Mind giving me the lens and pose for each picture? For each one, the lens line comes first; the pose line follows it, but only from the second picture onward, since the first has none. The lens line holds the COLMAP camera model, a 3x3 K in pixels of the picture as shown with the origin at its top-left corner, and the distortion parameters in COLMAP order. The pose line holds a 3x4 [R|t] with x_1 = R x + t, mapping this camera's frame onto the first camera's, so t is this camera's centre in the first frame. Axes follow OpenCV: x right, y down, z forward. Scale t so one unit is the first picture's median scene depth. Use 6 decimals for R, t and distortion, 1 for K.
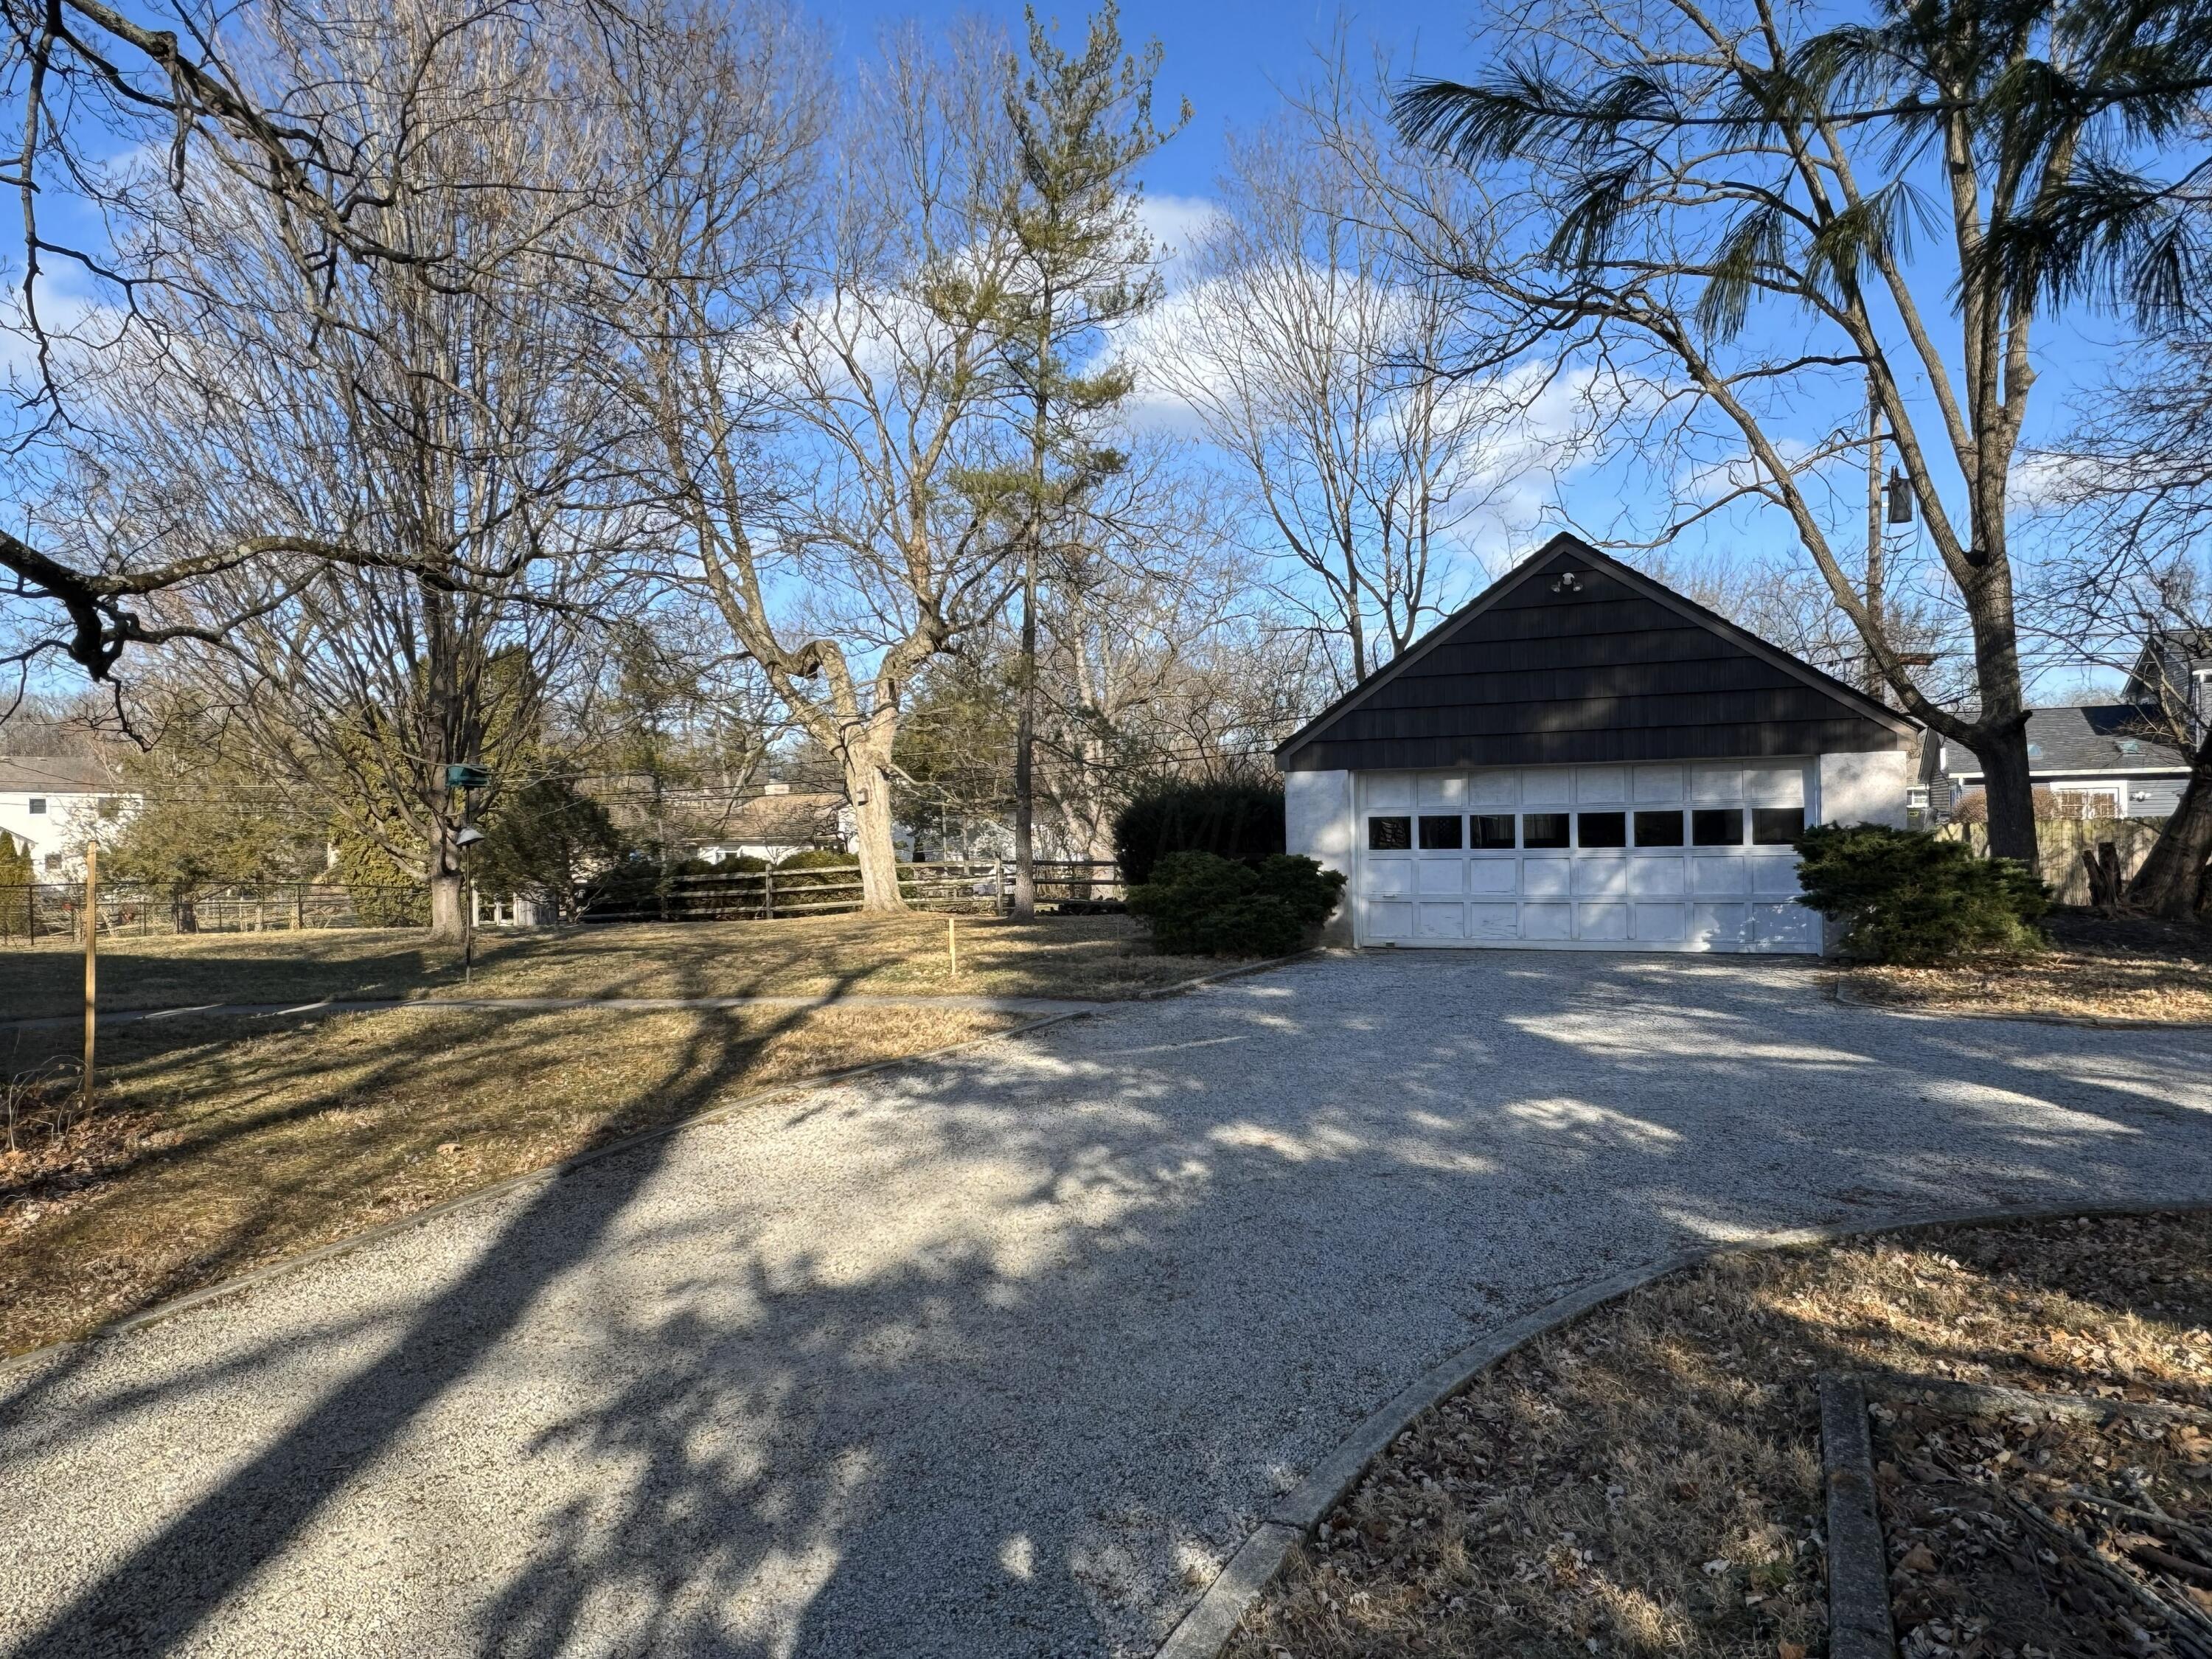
lens RADIAL K [[1477.1, 0, 1106.0], [0, 1477.1, 829.5], [0, 0, 1]] dist [0.087584, -0.117519]
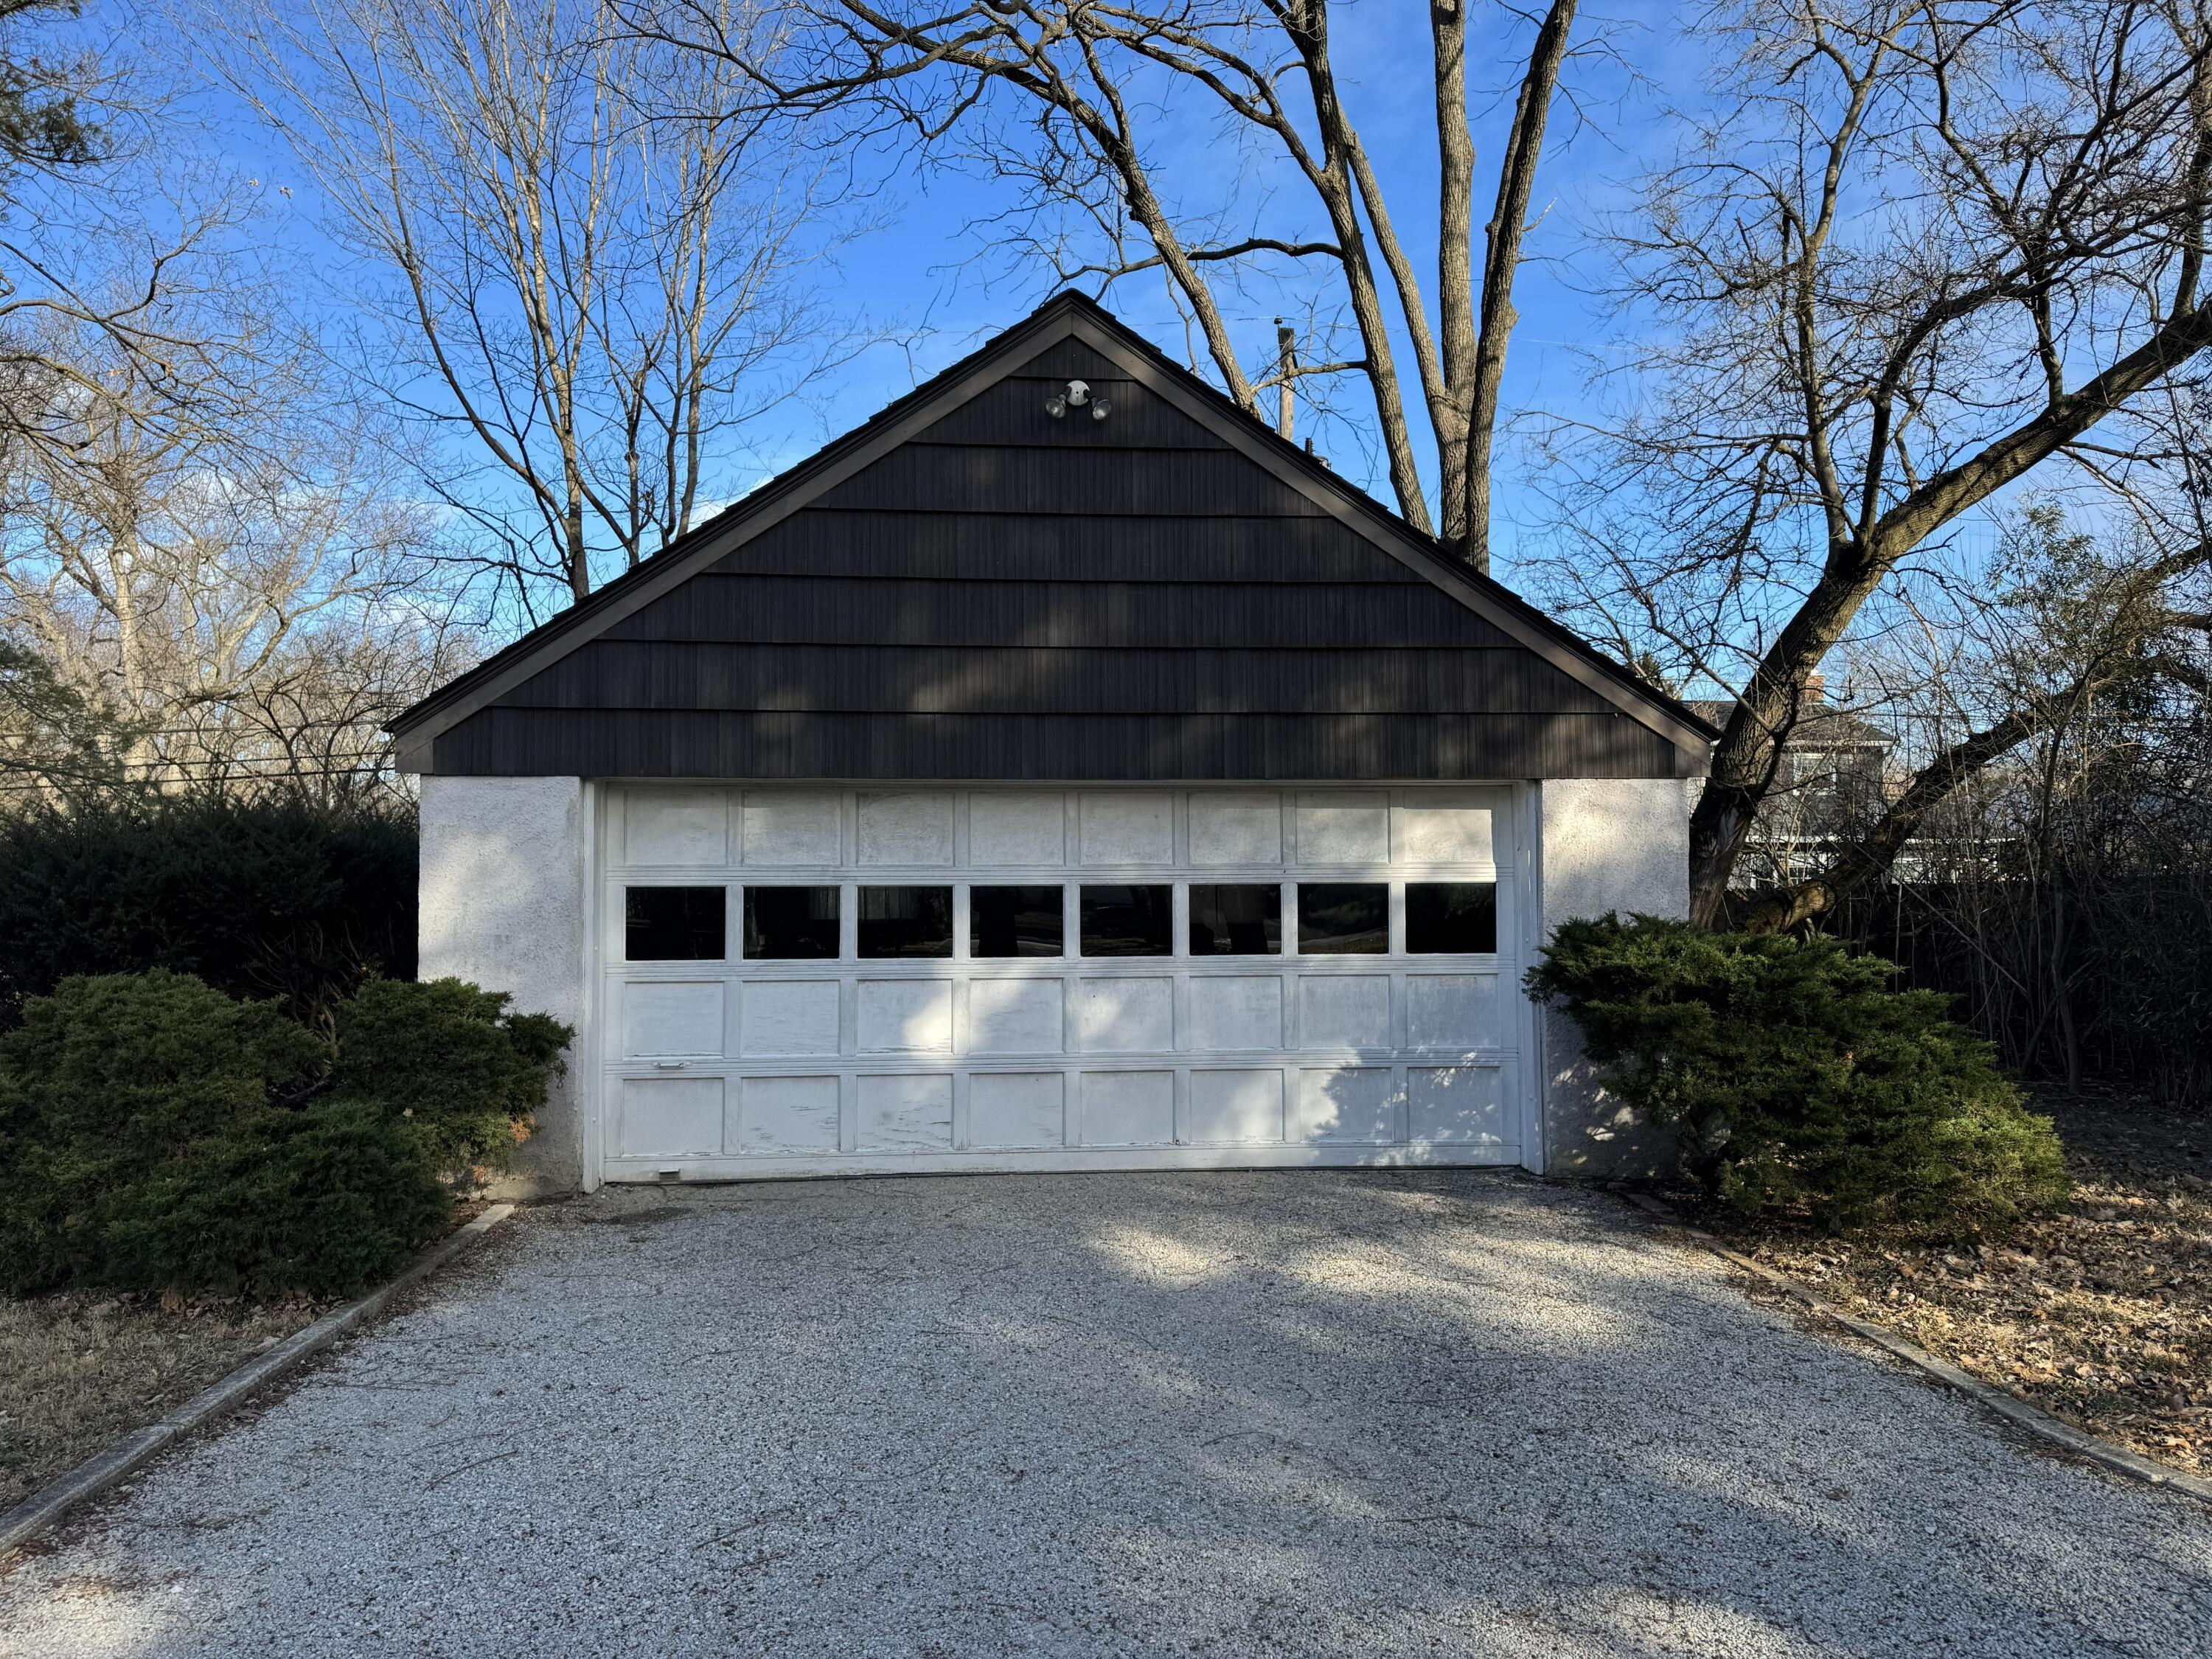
lens RADIAL K [[1477.1, 0, 1106.0], [0, 1477.1, 829.5], [0, 0, 1]] dist [0.087584, -0.117519]
pose [[0.865716, 0.029256, 0.499680, 0.071144], [-0.007219, 0.998916, -0.045980, -0.005636], [-0.500483, 0.036199, 0.864989, 0.491946]]
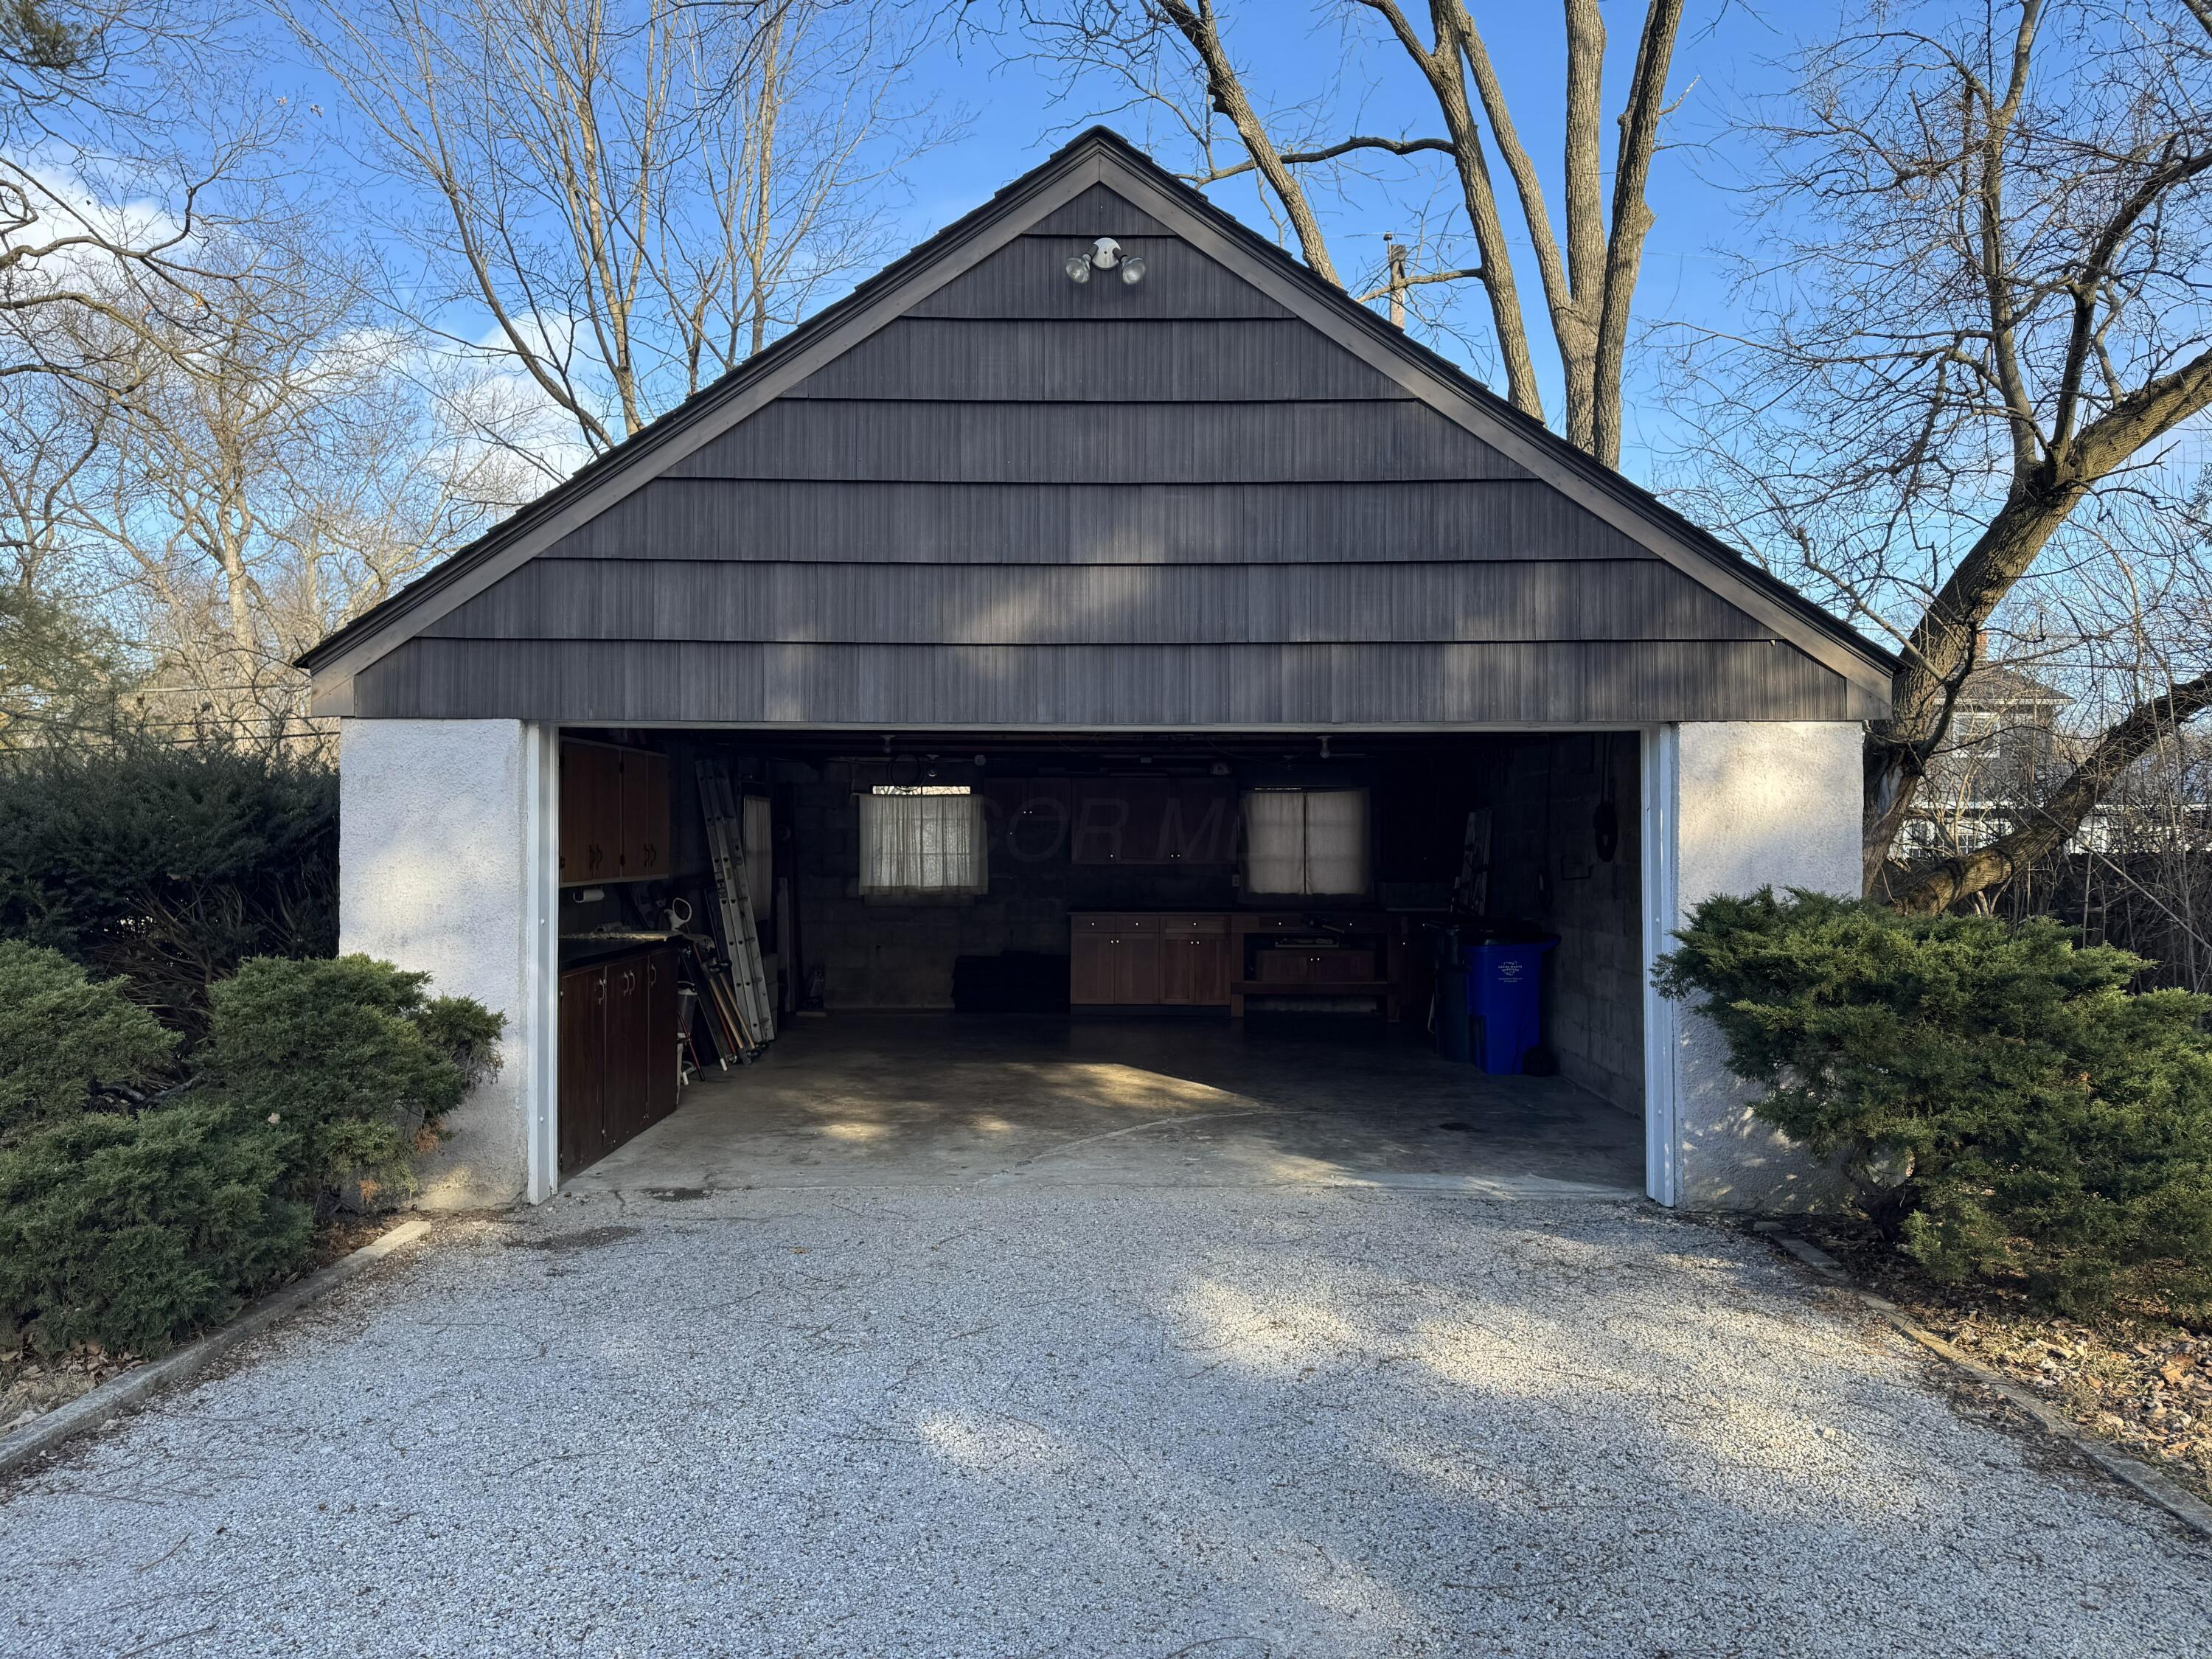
lens RADIAL K [[1468.4, 0, 1124.9], [0, 1468.4, 827.1], [0, 0, 1]] dist [0.008542, 0.000559]
pose [[0.900285, 0.022294, 0.434730, 0.125944], [-0.013159, 0.999625, -0.024012, -0.006329], [-0.435102, 0.015897, 0.900241, 0.544316]]
